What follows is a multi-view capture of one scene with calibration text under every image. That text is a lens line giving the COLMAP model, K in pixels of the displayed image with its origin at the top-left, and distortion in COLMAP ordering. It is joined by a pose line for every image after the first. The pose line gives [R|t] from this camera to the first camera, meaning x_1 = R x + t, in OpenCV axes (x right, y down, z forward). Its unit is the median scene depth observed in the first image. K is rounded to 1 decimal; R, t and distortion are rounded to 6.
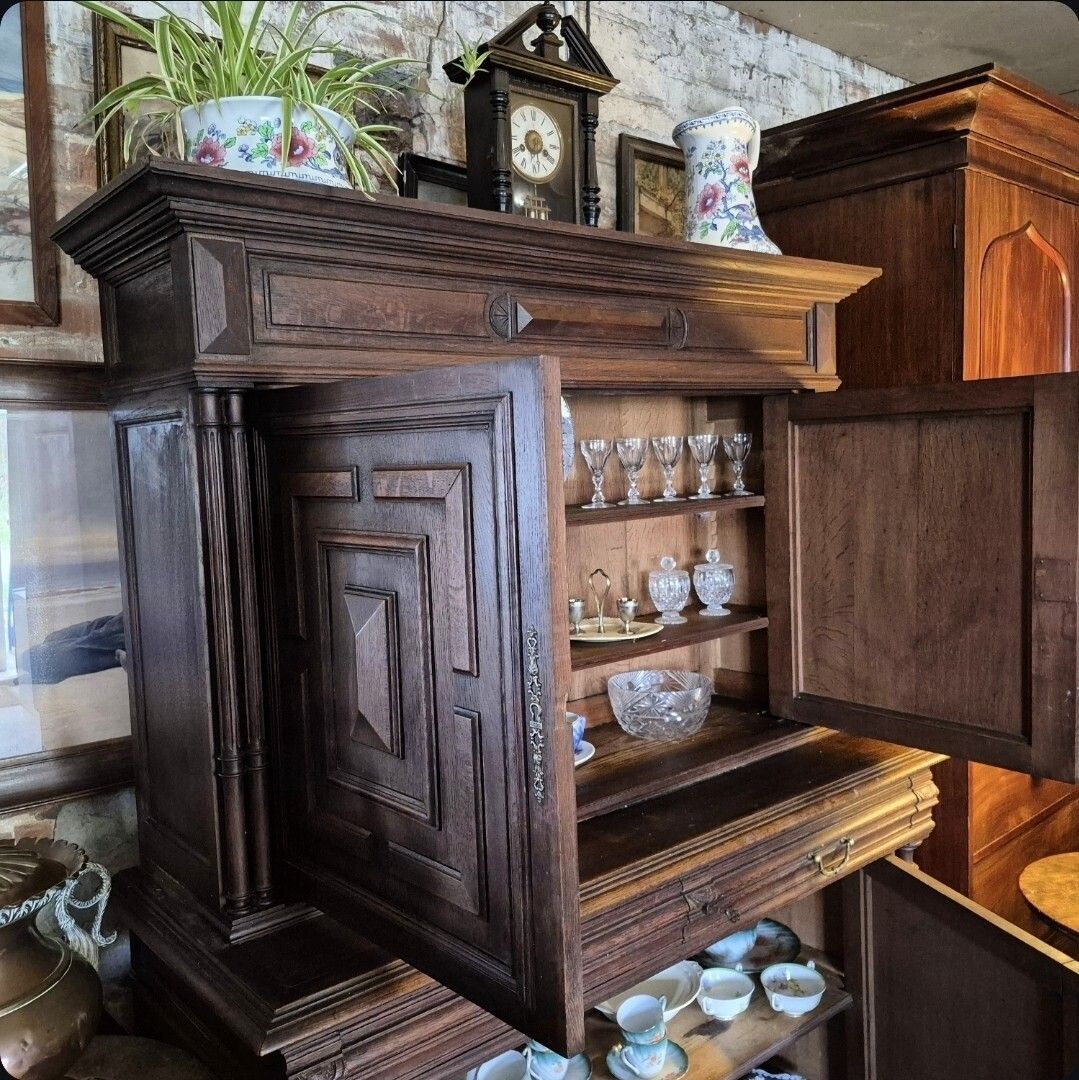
lens RADIAL K [[985.1, 0, 531.9], [0, 985.1, 535.9], [0, 0, 1]] dist [0.133380, -0.193507]
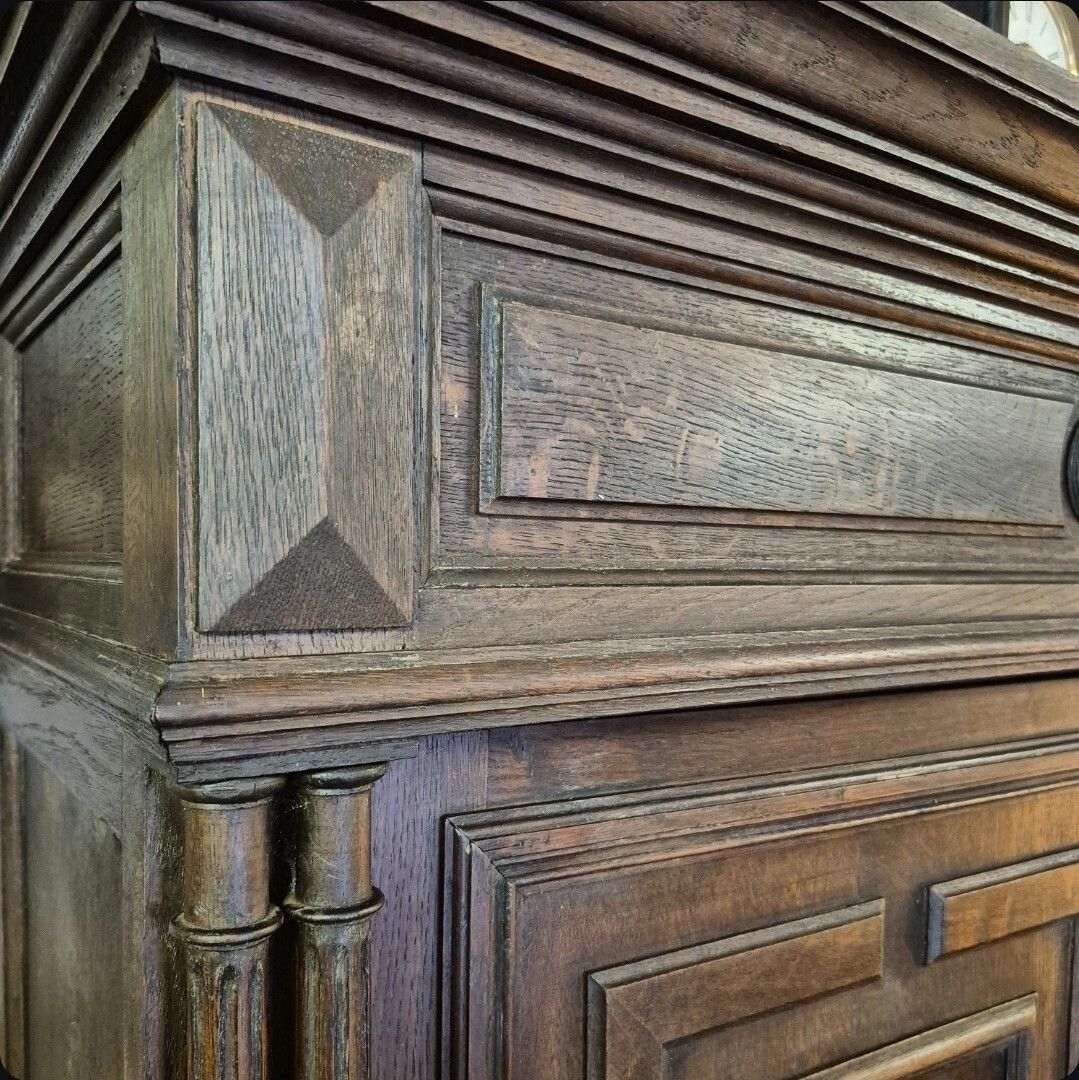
lens RADIAL K [[1011.5, 0, 539.2], [0, 1011.5, 614.3], [0, 0, 1]] dist [0.111659, -0.195107]
pose [[0.995855, 0.056040, -0.071636, -0.182640], [-0.058042, 0.997971, -0.026166, -0.140125], [0.070024, 0.030216, 0.997088, 0.590873]]
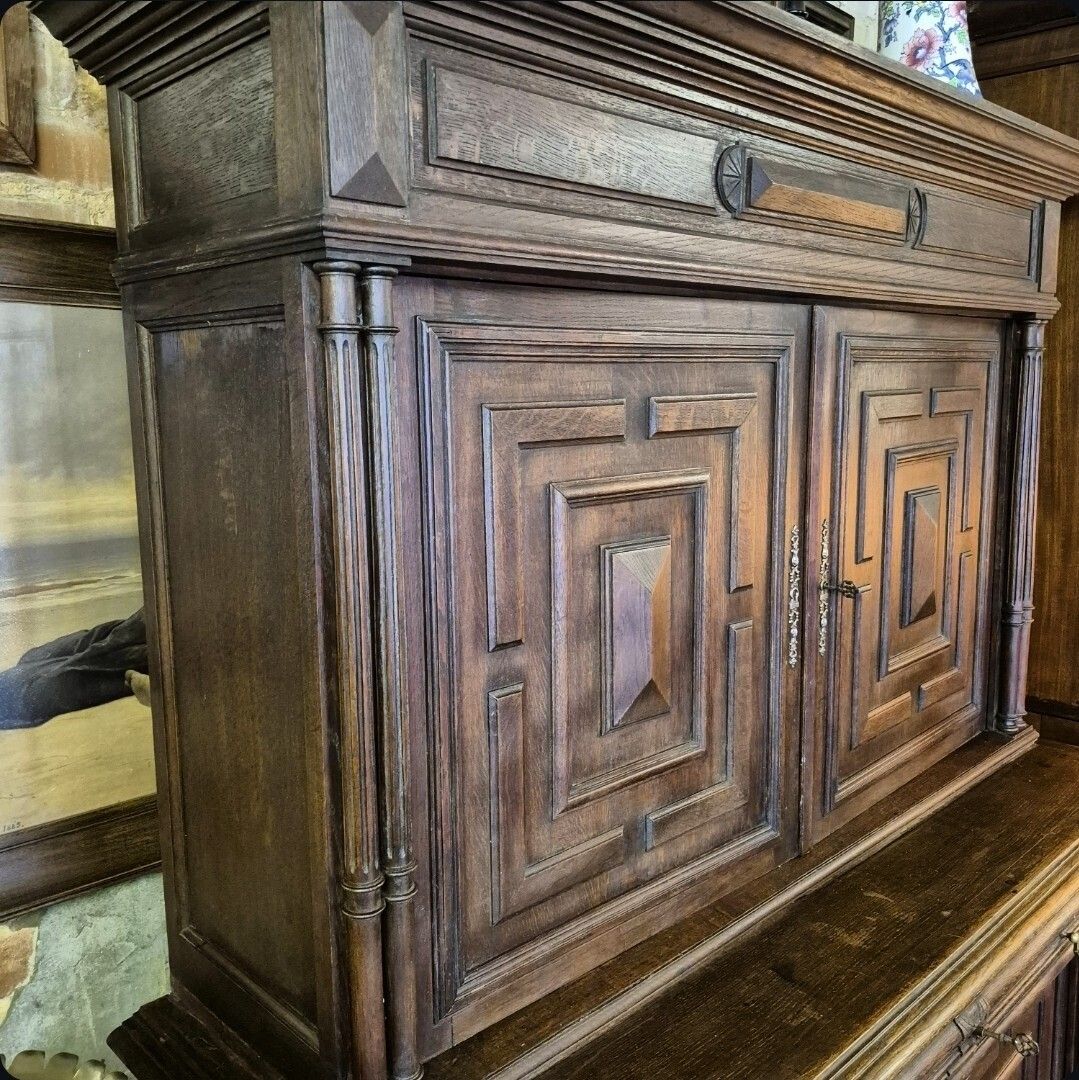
lens RADIAL K [[986.4, 0, 549.0], [0, 986.4, 525.9], [0, 0, 1]] dist [0.137611, -0.212040]
pose [[0.995949, 0.014456, 0.088746, -0.194018], [-0.019521, 0.998213, 0.056475, -0.024738], [-0.087771, -0.057979, 0.994452, 0.316005]]
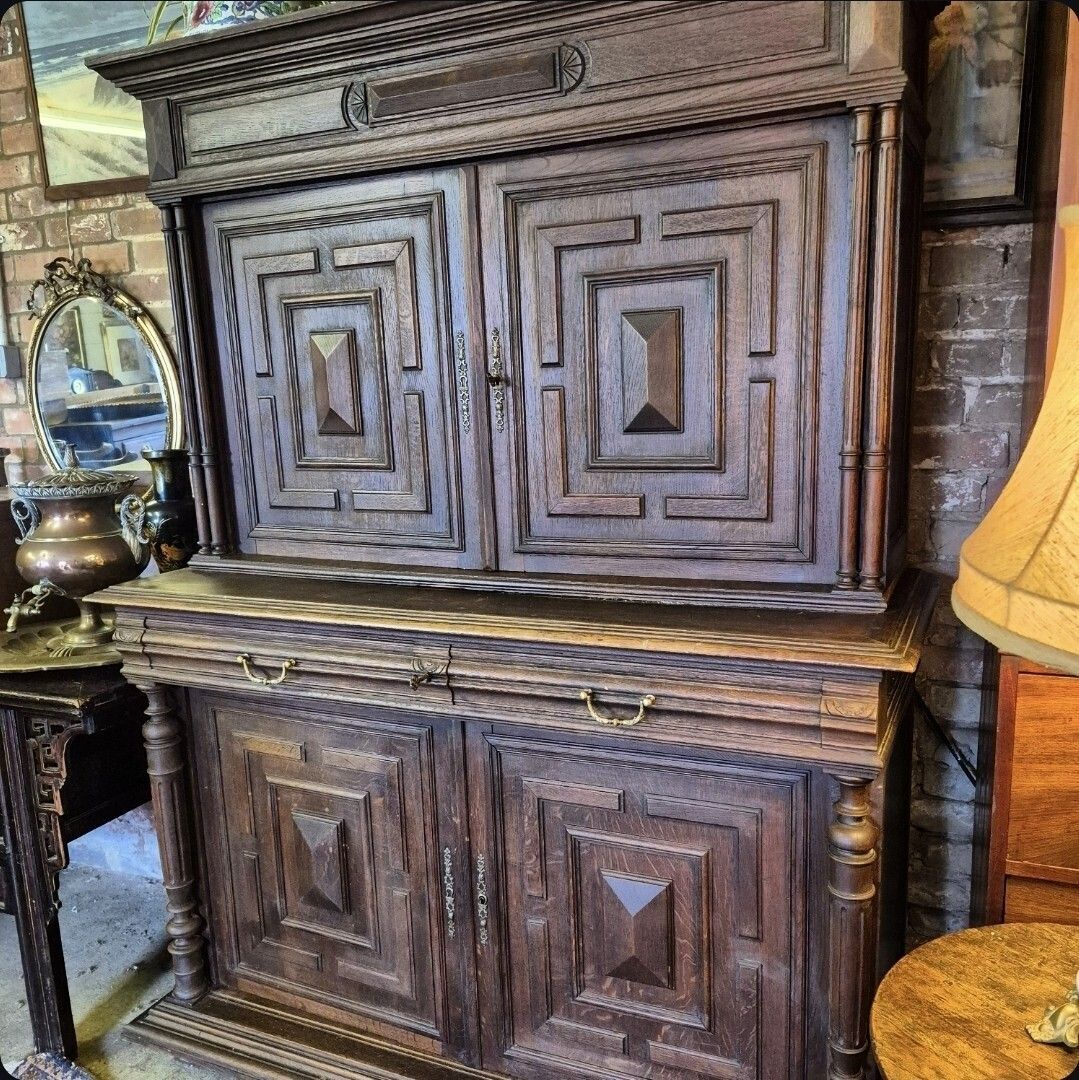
lens RADIAL K [[991.6, 0, 539.4], [0, 991.6, 579.9], [0, 0, 1]] dist [0.104992, -0.136451]
pose [[0.435176, 0.206739, -0.876288, 1.071385], [-0.053606, 0.977503, 0.203997, 0.050835], [0.898748, -0.041801, 0.436468, 0.627754]]
